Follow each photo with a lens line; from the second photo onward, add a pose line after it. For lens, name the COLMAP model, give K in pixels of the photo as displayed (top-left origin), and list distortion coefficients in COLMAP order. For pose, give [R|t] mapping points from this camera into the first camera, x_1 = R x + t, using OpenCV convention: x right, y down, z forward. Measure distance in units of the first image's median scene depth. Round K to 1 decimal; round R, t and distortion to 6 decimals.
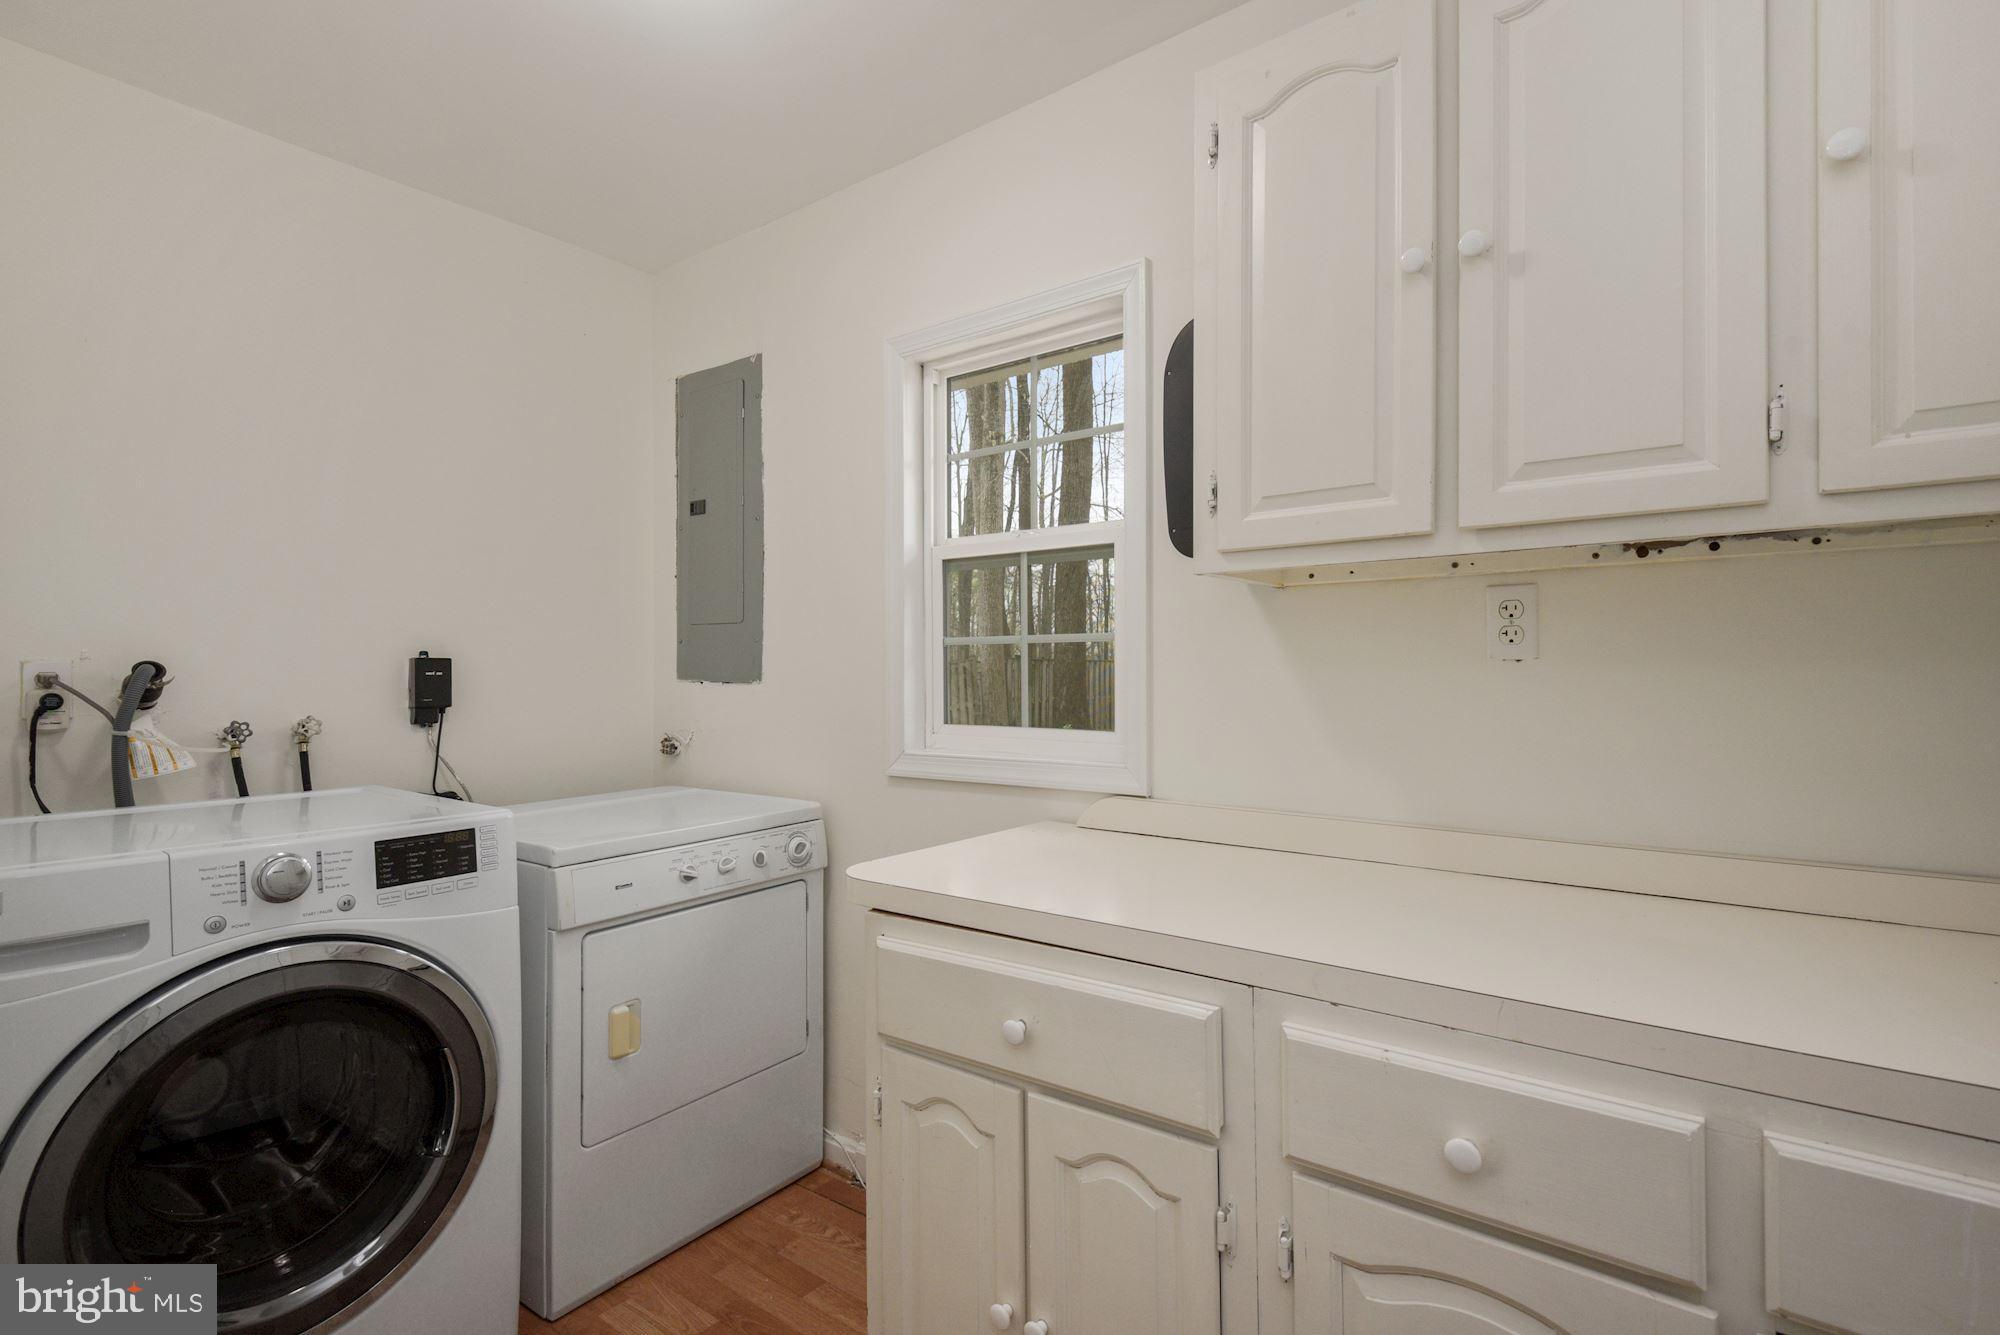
lens RADIAL K [[923.6, 0, 999.3], [0, 923.6, 668.8], [0, 0, 1]] dist [0.013060, -0.002597]
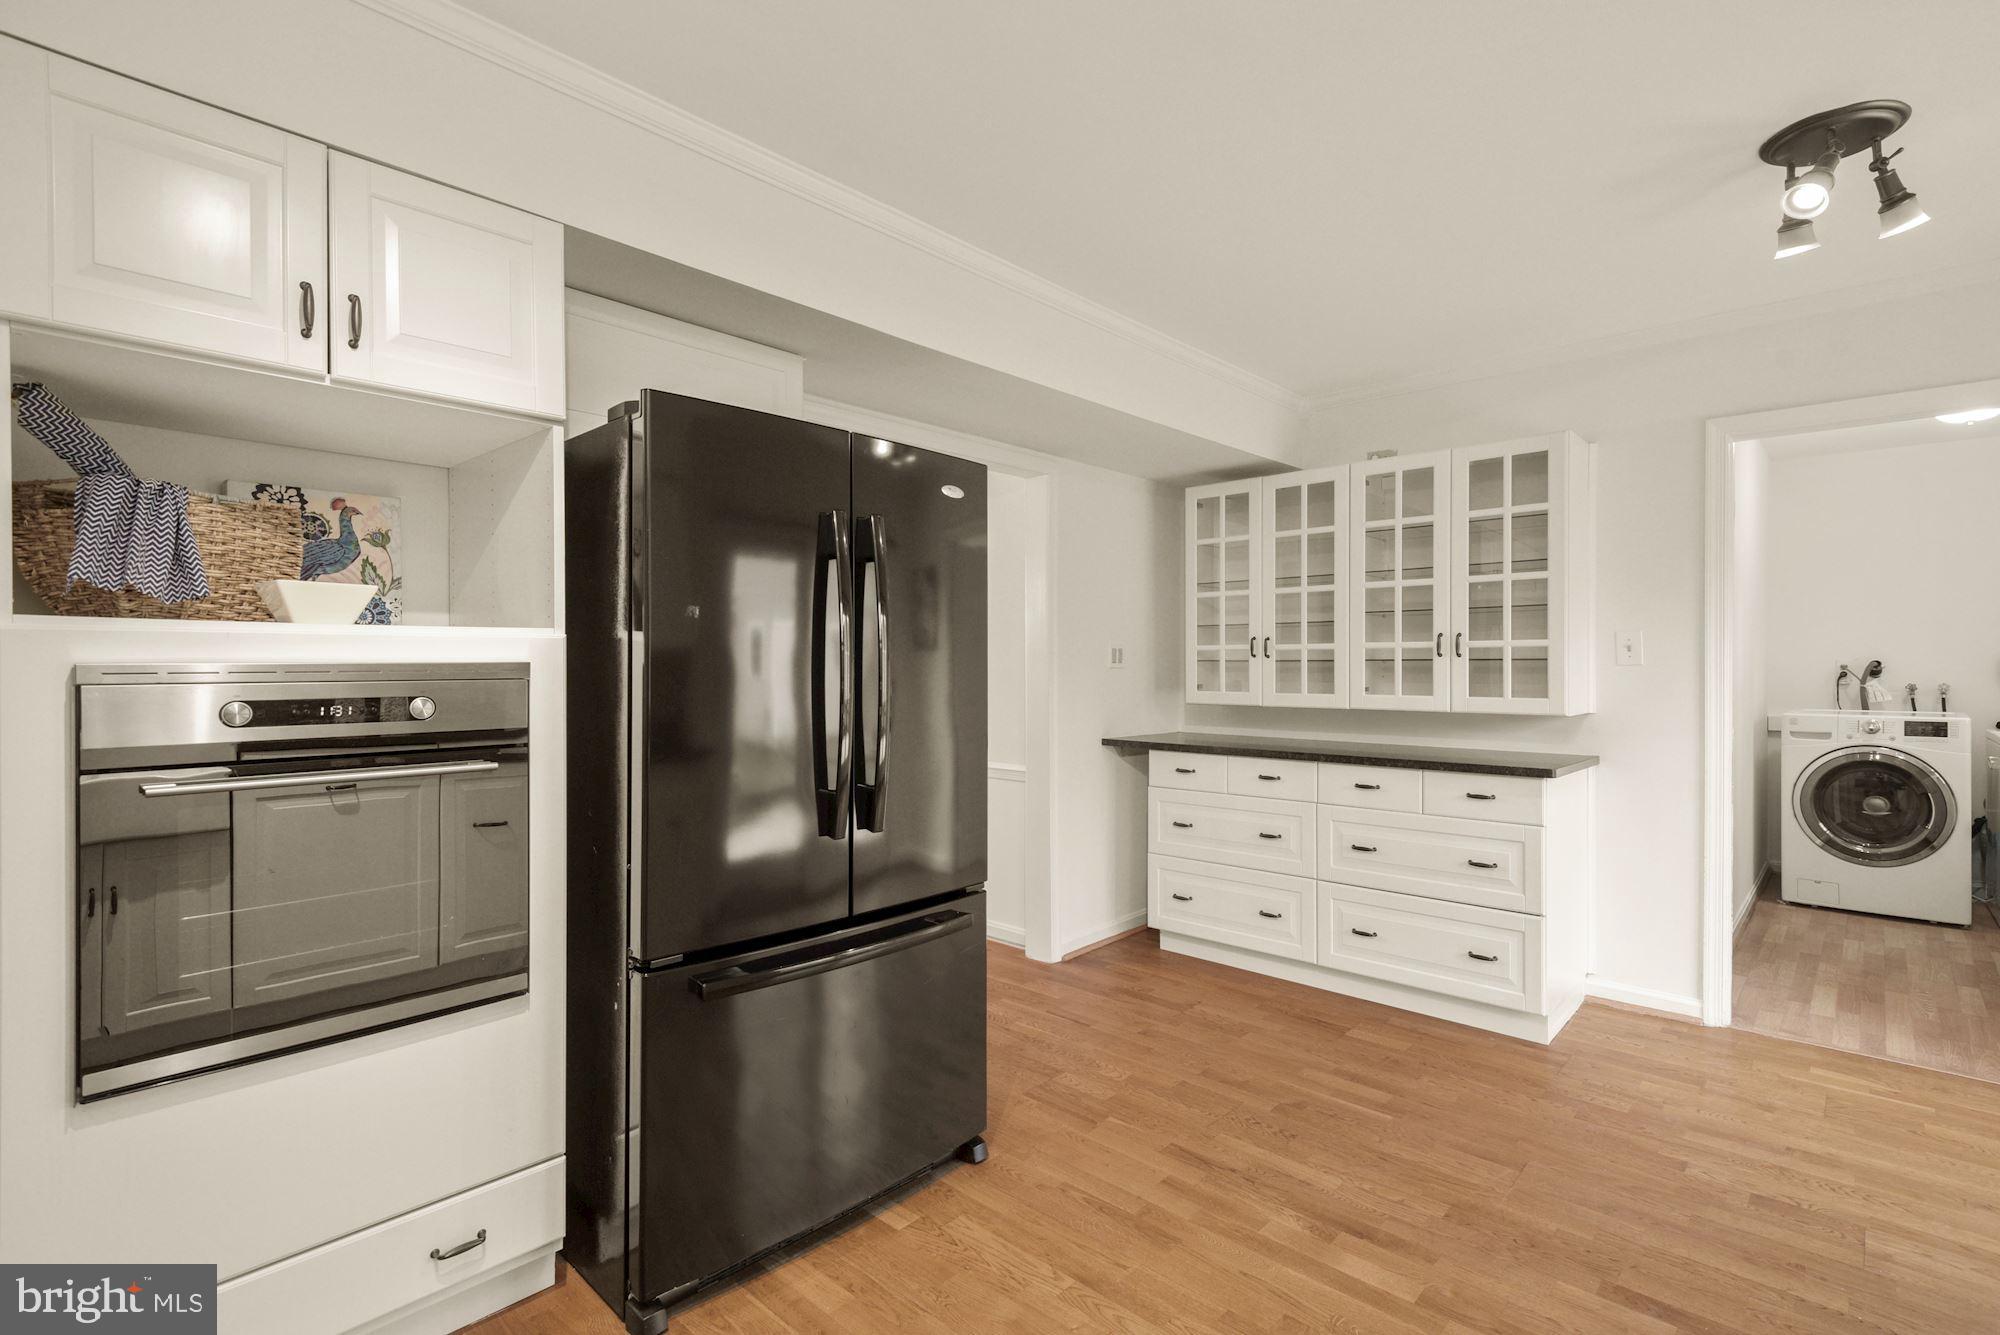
lens RADIAL K [[923.6, 0, 988.4], [0, 923.6, 668.5], [0, 0, 1]] dist [0.013060, -0.002597]
pose [[-0.144667, 0.012292, -0.989404, 2.348272], [0.006977, 0.999911, 0.011402, -0.036759], [0.989456, -0.005253, -0.144740, -1.295499]]
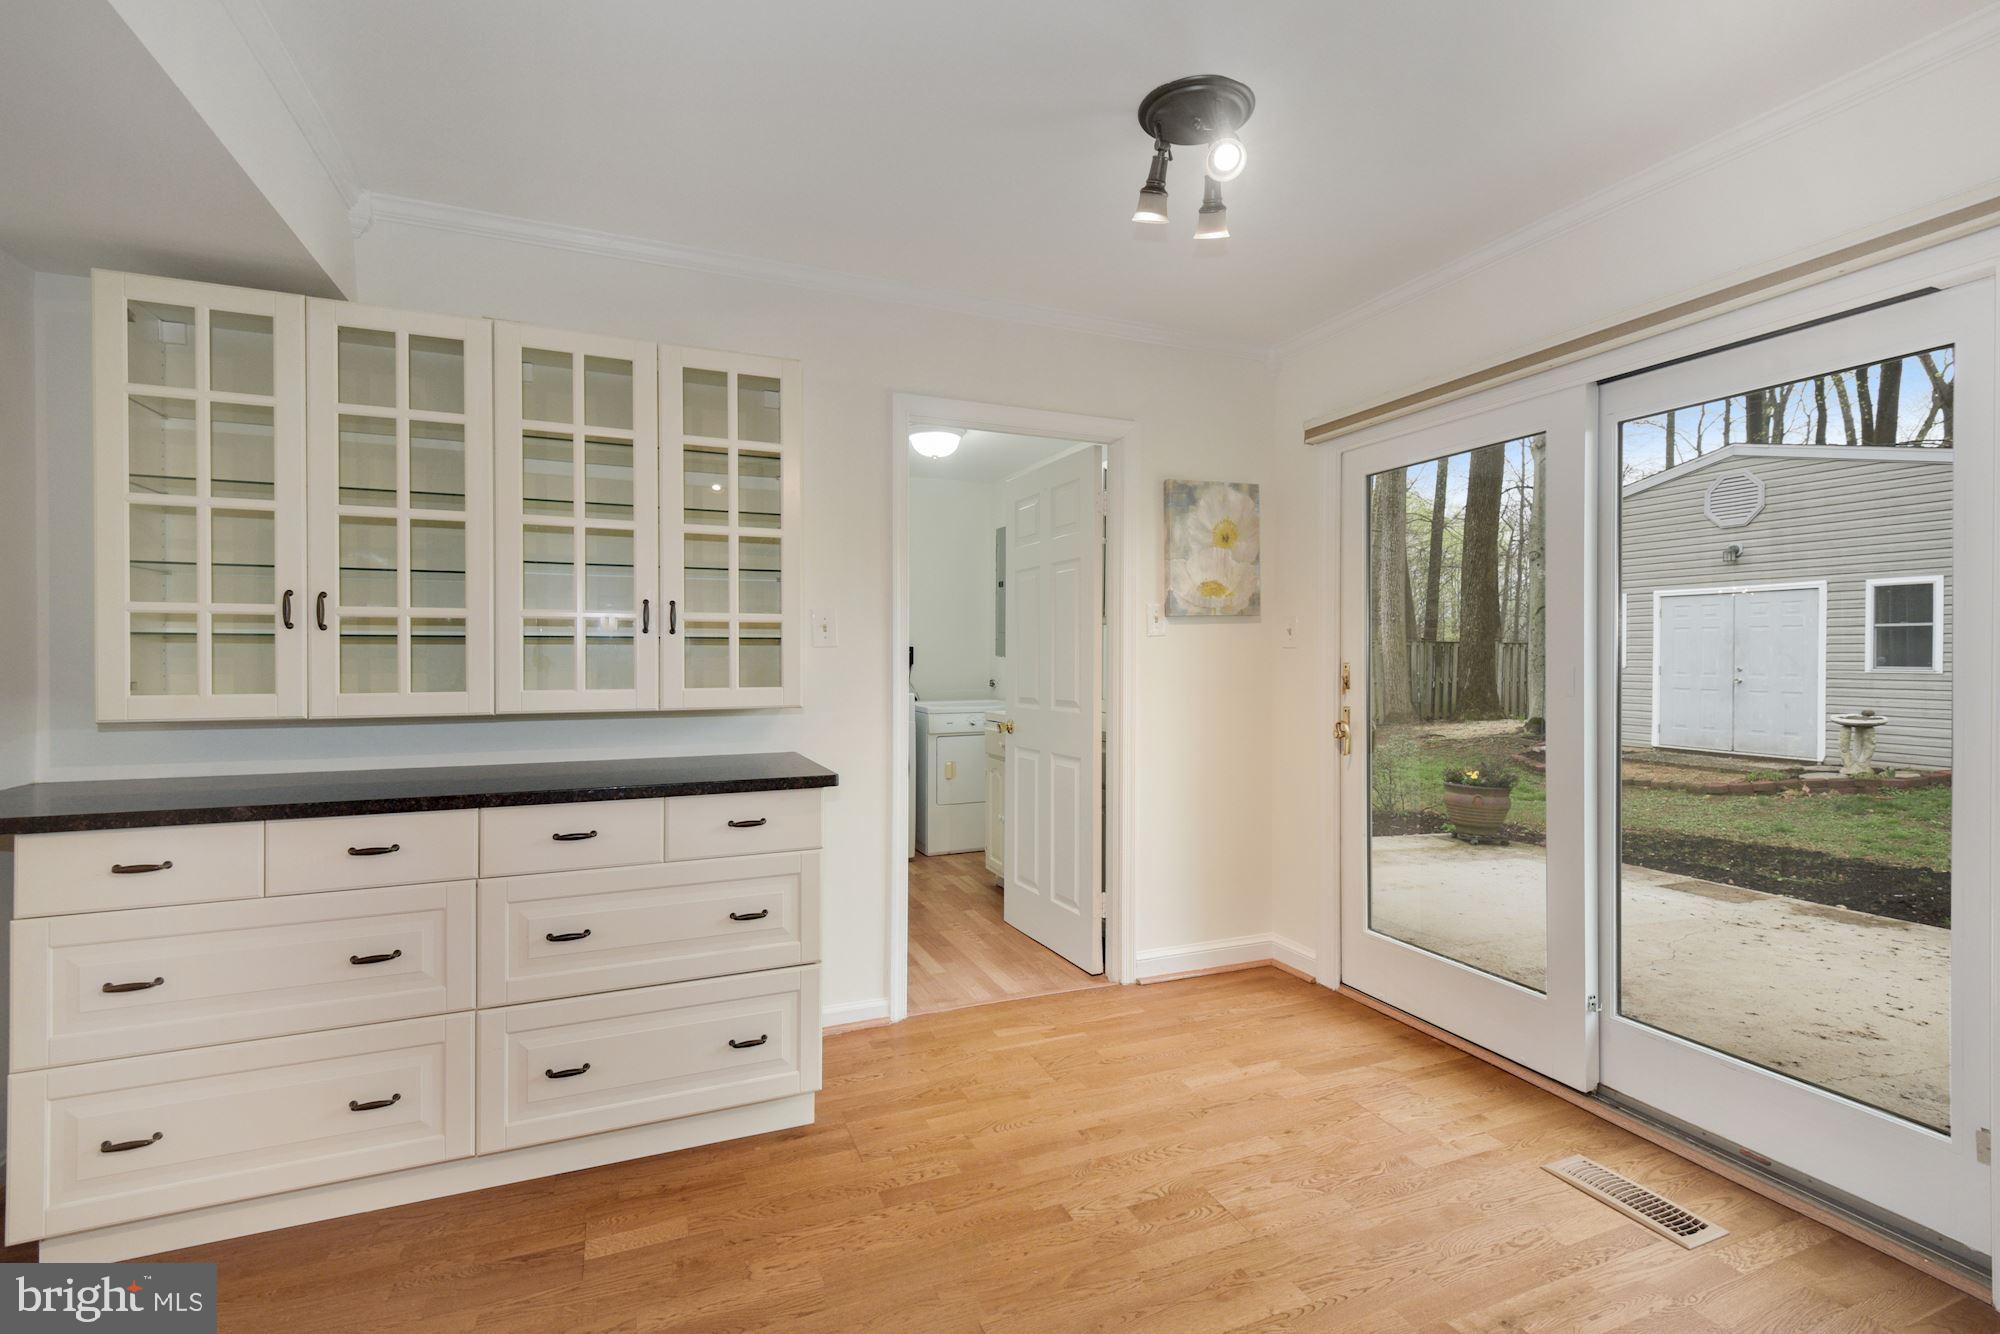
lens RADIAL K [[923.6, 0, 1000.8], [0, 923.6, 659.2], [0, 0, 1]] dist [0.013060, -0.002597]
pose [[0.853336, 0.011806, -0.521228, 1.373659], [-0.006059, 0.999901, 0.012729, -0.011077], [0.521327, -0.007704, 0.853322, -1.554246]]
